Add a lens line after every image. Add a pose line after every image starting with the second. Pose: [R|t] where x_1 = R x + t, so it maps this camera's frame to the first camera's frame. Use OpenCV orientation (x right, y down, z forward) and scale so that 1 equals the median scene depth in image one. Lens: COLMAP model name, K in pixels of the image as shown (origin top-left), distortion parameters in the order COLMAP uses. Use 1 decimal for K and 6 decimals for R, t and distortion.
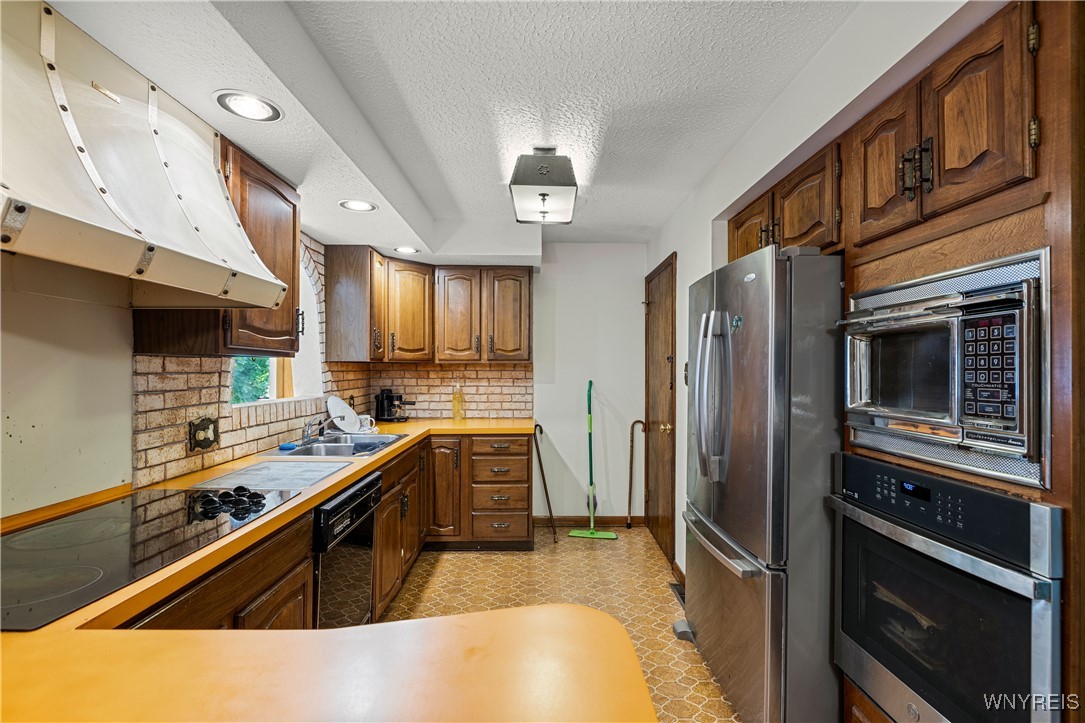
lens RADIAL K [[496.8, 0, 547.9], [0, 496.8, 370.4], [0, 0, 1]] dist [-0.007941, 0.000619]
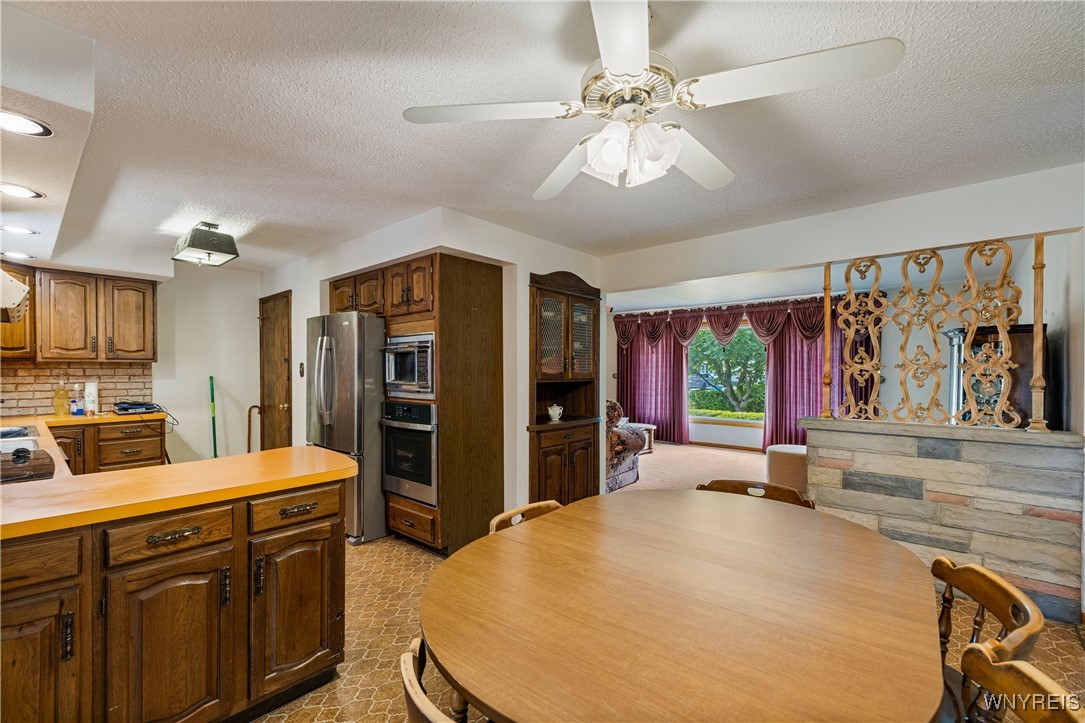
lens RADIAL K [[460.4, 0, 543.9], [0, 460.4, 374.9], [0, 0, 1]] dist [-0.000658, -0.000782]
pose [[0.678650, -0.011351, 0.734374, -0.346650], [0.002856, 0.999914, 0.012816, 0.007908], [-0.734456, -0.006600, 0.678624, -0.716957]]
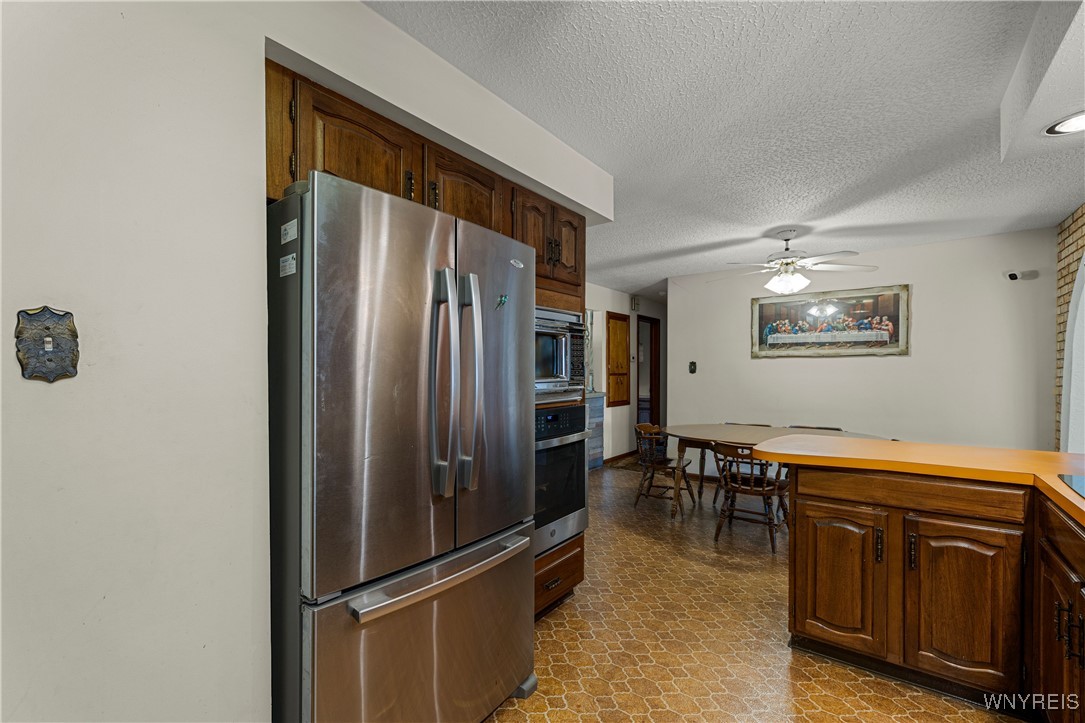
lens RADIAL K [[460.4, 0, 546.4], [0, 460.4, 371.5], [0, 0, 1]] dist [-0.000658, -0.000782]
pose [[-0.784920, -0.009121, 0.619530, -0.182519], [-0.005143, 0.999953, 0.008206, 0.024280], [-0.619576, 0.003255, -0.784930, 1.271046]]
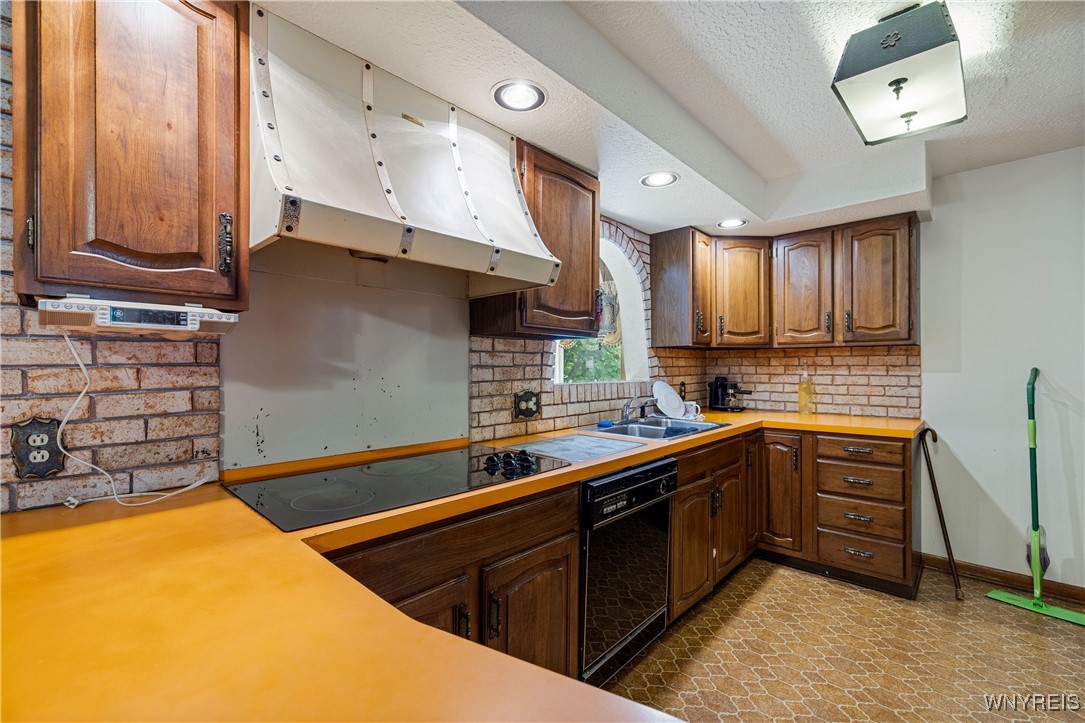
lens RADIAL K [[460.4, 0, 537.3], [0, 460.4, 366.0], [0, 0, 1]] dist [-0.000658, -0.000782]
pose [[0.711828, -0.004403, -0.702340, 0.077976], [0.000432, 0.999983, -0.005831, 0.036578], [0.702354, 0.003847, 0.711818, 0.201307]]
